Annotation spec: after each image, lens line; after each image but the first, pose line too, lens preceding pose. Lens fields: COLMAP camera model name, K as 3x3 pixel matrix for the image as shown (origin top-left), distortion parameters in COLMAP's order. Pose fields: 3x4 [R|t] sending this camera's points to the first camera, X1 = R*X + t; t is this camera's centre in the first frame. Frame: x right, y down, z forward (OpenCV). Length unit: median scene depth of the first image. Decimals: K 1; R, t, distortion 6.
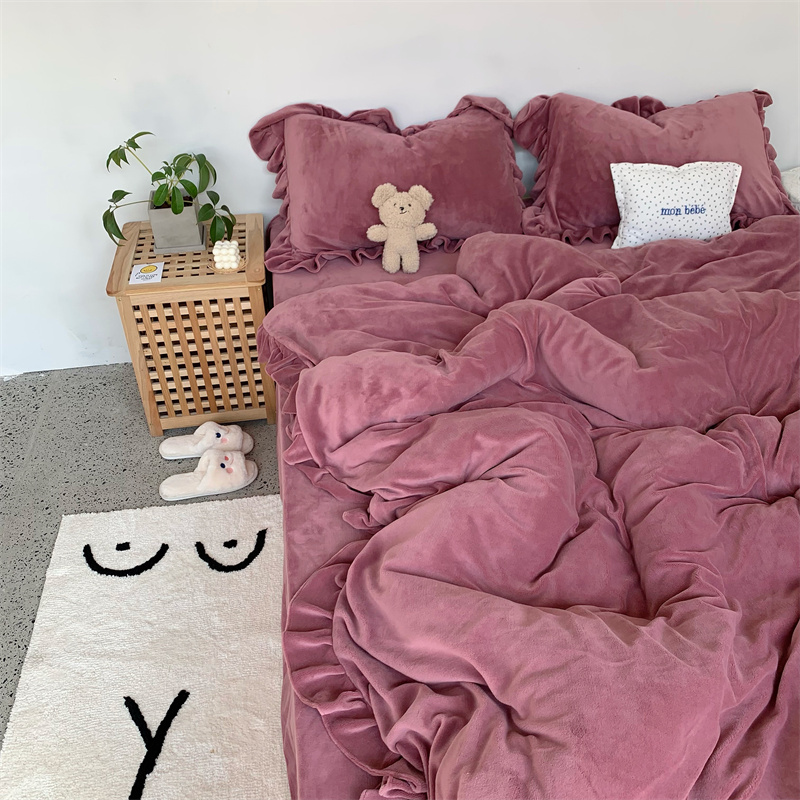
lens RADIAL K [[832.2, 0, 401.8], [0, 832.2, 398.1], [0, 0, 1]] dist [-0.005300, 0.000000]
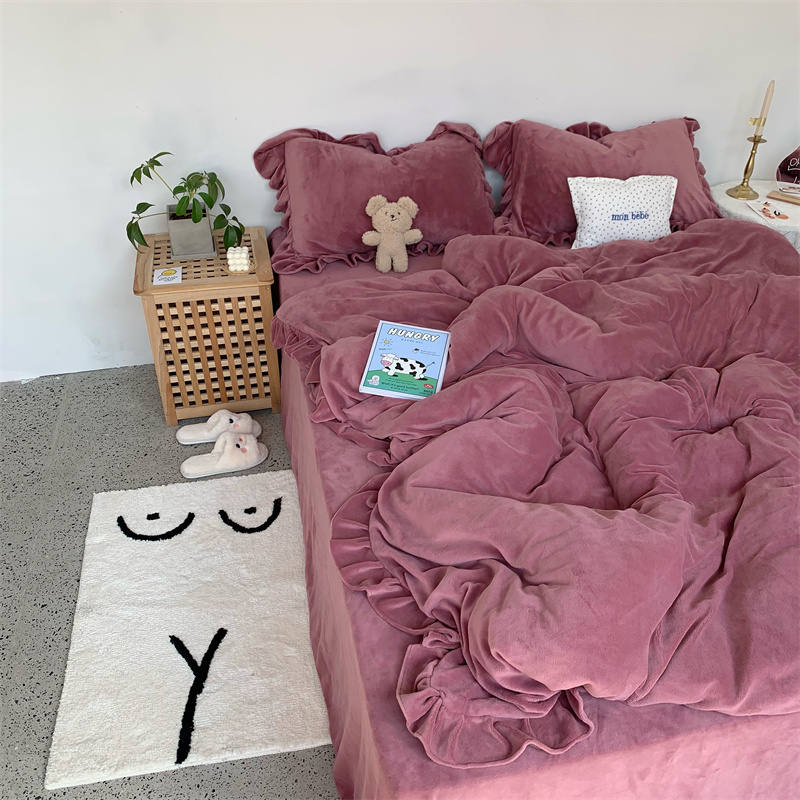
lens RADIAL K [[832.2, 0, 409.7], [0, 832.2, 399.0], [0, 0, 1]] dist [-0.005300, 0.000000]
pose [[0.997221, -0.026488, 0.069631, -0.060503], [0.029955, 0.998338, -0.049237, 0.079900], [-0.068211, 0.051186, 0.996357, -0.134884]]
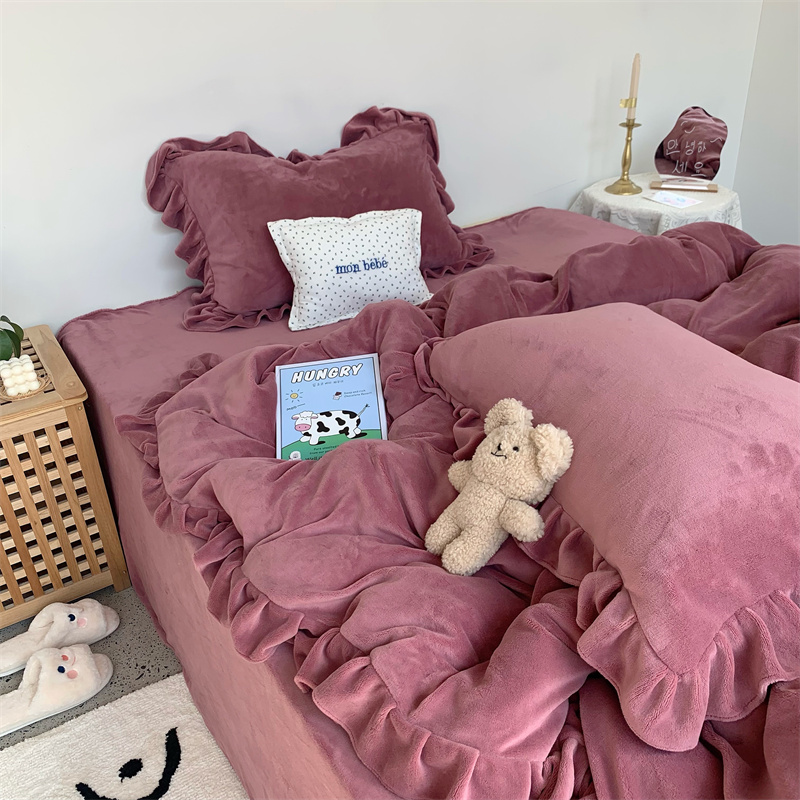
lens RADIAL K [[832.2, 0, 401.8], [0, 832.2, 396.8], [0, 0, 1]] dist [-0.005300, 0.000000]
pose [[0.916293, -0.221235, 0.333859, -0.150364], [0.272032, 0.955586, -0.113377, 0.020564], [-0.293948, 0.194707, 0.935780, 0.215253]]
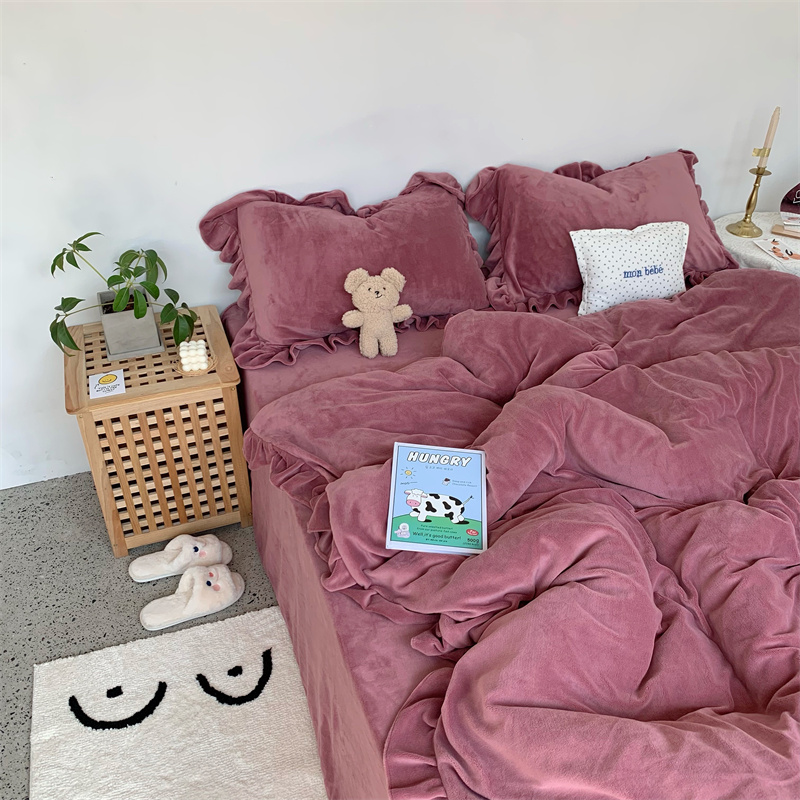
lens RADIAL K [[832.2, 0, 400.3], [0, 832.2, 393.6], [0, 0, 1]] dist [-0.005300, 0.000000]
pose [[0.981380, -0.098903, 0.164653, -0.137812], [0.107937, 0.993054, -0.046835, -0.060351], [-0.158877, 0.063735, 0.985239, 0.047123]]
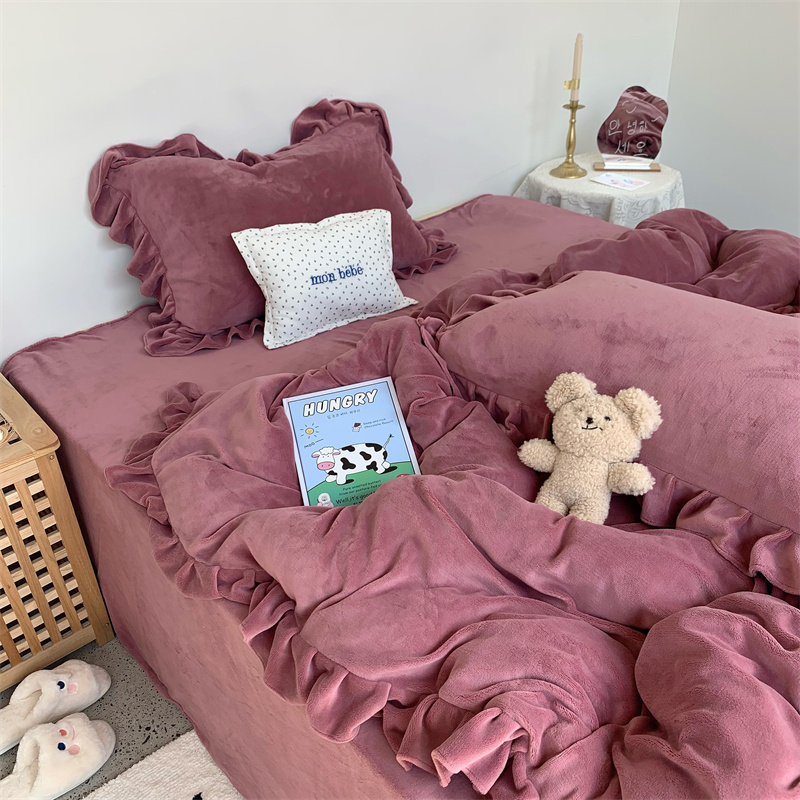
lens RADIAL K [[832.2, 0, 405.3], [0, 832.2, 404.4], [0, 0, 1]] dist [-0.005300, 0.000000]
pose [[0.842936, -0.306350, 0.442277, -0.209064], [0.355491, 0.934184, -0.030452, -0.048397], [-0.403839, 0.182894, 0.896361, 0.274503]]
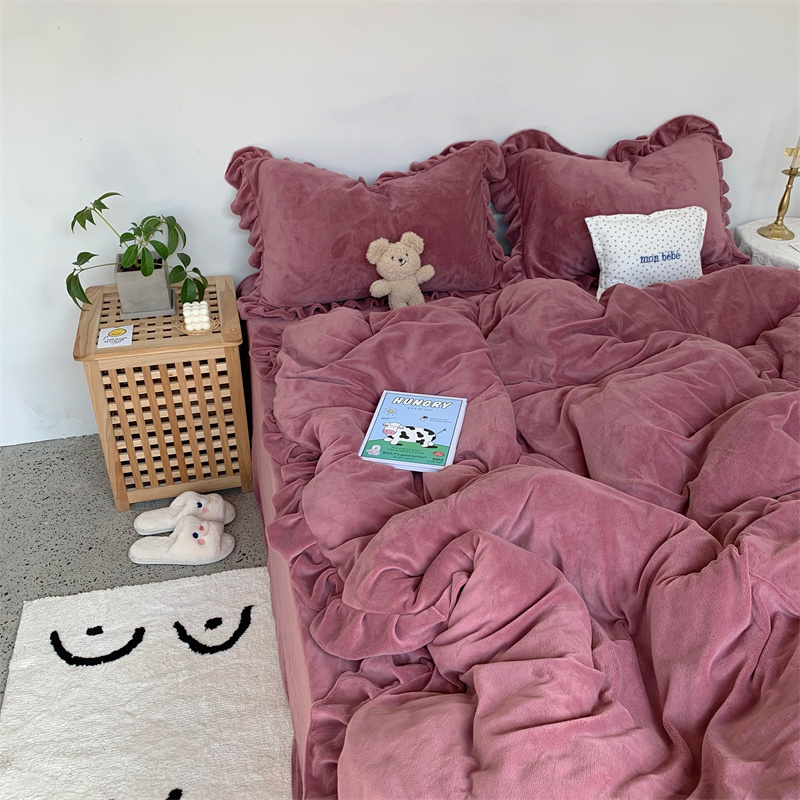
lens RADIAL K [[832.2, 0, 397.7], [0, 832.2, 394.1], [0, 0, 1]] dist [-0.005300, 0.000000]
pose [[0.996129, -0.033551, 0.081254, -0.063098], [0.041299, 0.994560, -0.095626, 0.018941], [-0.077603, 0.098611, 0.992096, 0.037232]]
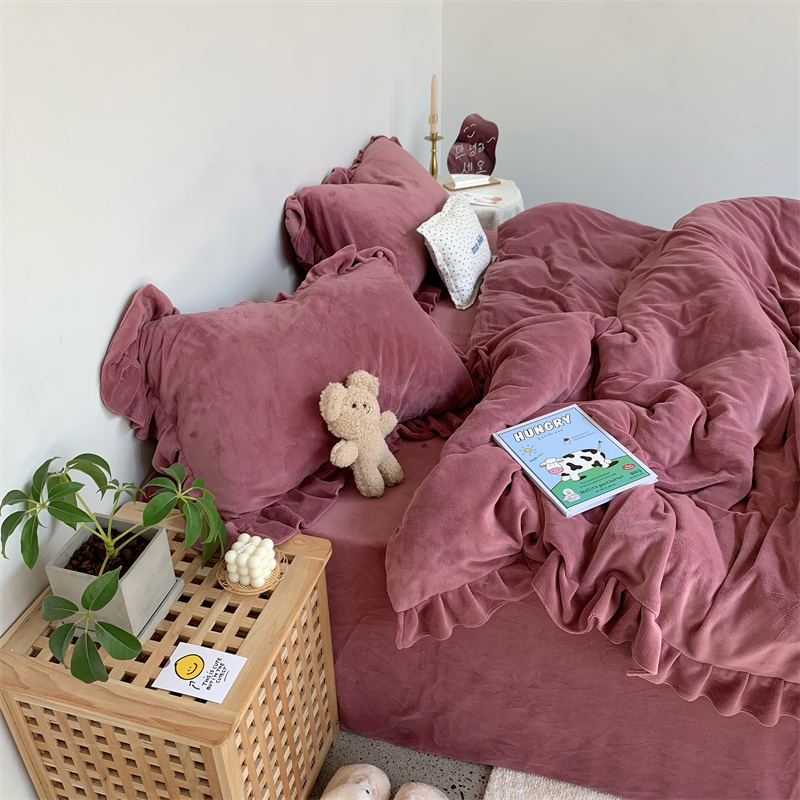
lens RADIAL K [[832.2, 0, 401.5], [0, 832.2, 401.9], [0, 0, 1]] dist [-0.005300, 0.000000]
pose [[0.431582, -0.481109, 0.763067, -0.562031], [0.565879, 0.803157, 0.186331, -0.308920], [-0.702509, 0.351386, 0.618877, 0.499838]]
